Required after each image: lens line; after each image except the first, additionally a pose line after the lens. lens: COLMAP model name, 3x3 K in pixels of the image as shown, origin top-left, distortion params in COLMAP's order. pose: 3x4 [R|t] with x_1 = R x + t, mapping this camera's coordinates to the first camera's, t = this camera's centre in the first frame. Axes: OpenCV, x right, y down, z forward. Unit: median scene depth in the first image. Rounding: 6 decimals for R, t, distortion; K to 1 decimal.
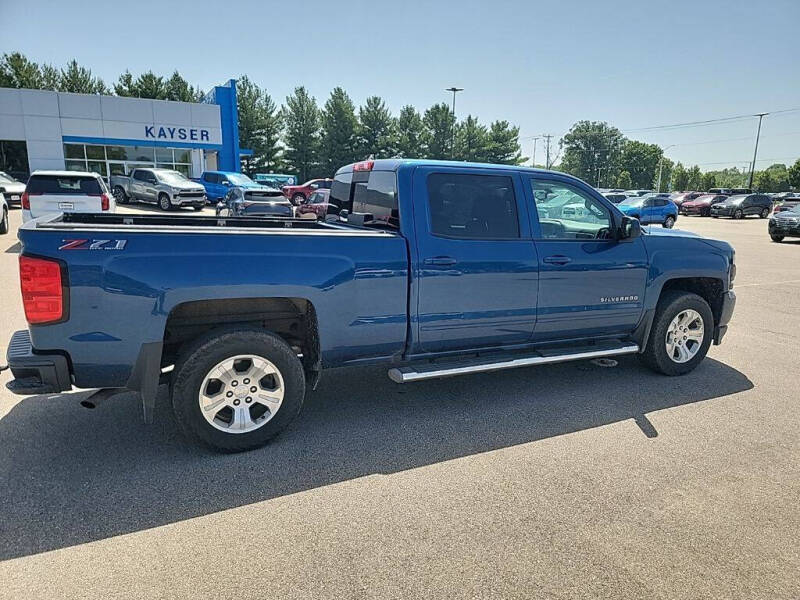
lens RADIAL K [[565.4, 0, 410.6], [0, 565.4, 302.3], [0, 0, 1]] dist [0.089842, -0.083314]
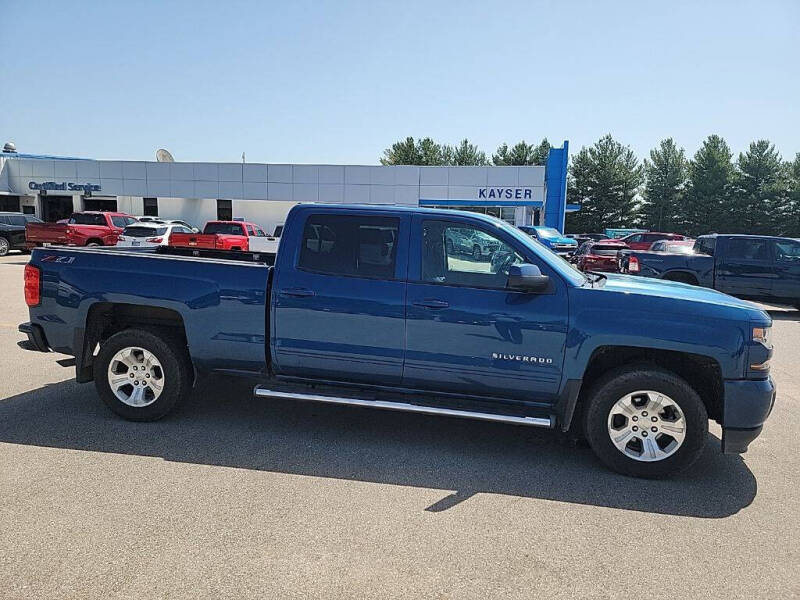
lens RADIAL K [[555.7, 0, 400.0], [0, 555.7, 300.0], [0, 0, 1]] dist [0.097443, -0.079530]
pose [[0.792257, 0.078243, -0.605150, 0.109101], [-0.136336, 0.989371, -0.050568, -0.003763], [0.594762, 0.122566, 0.794504, 0.032839]]
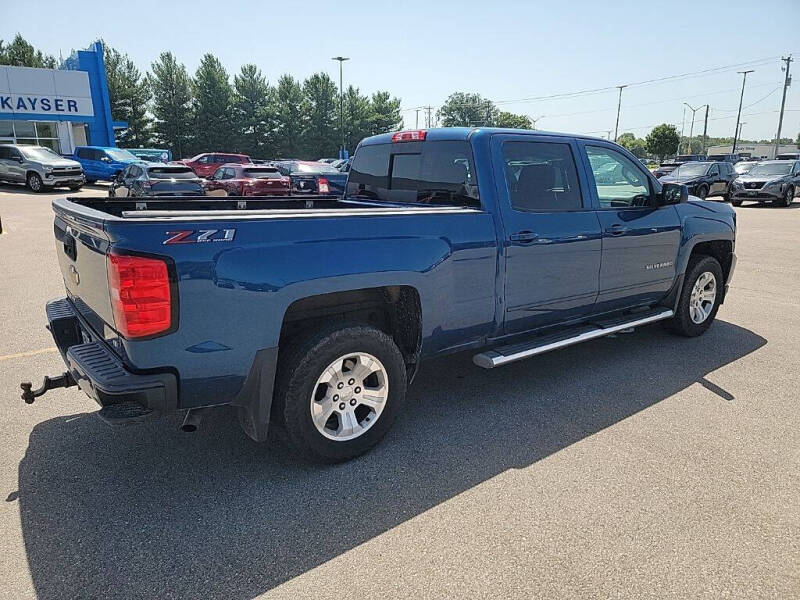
lens RADIAL K [[559.7, 0, 397.6], [0, 559.7, 304.5], [0, 0, 1]] dist [0.091709, -0.079984]
pose [[0.981645, -0.066811, 0.178631, -0.041205], [0.057586, 0.996750, 0.056340, -0.003121], [-0.181815, -0.045019, 0.982302, 0.014494]]
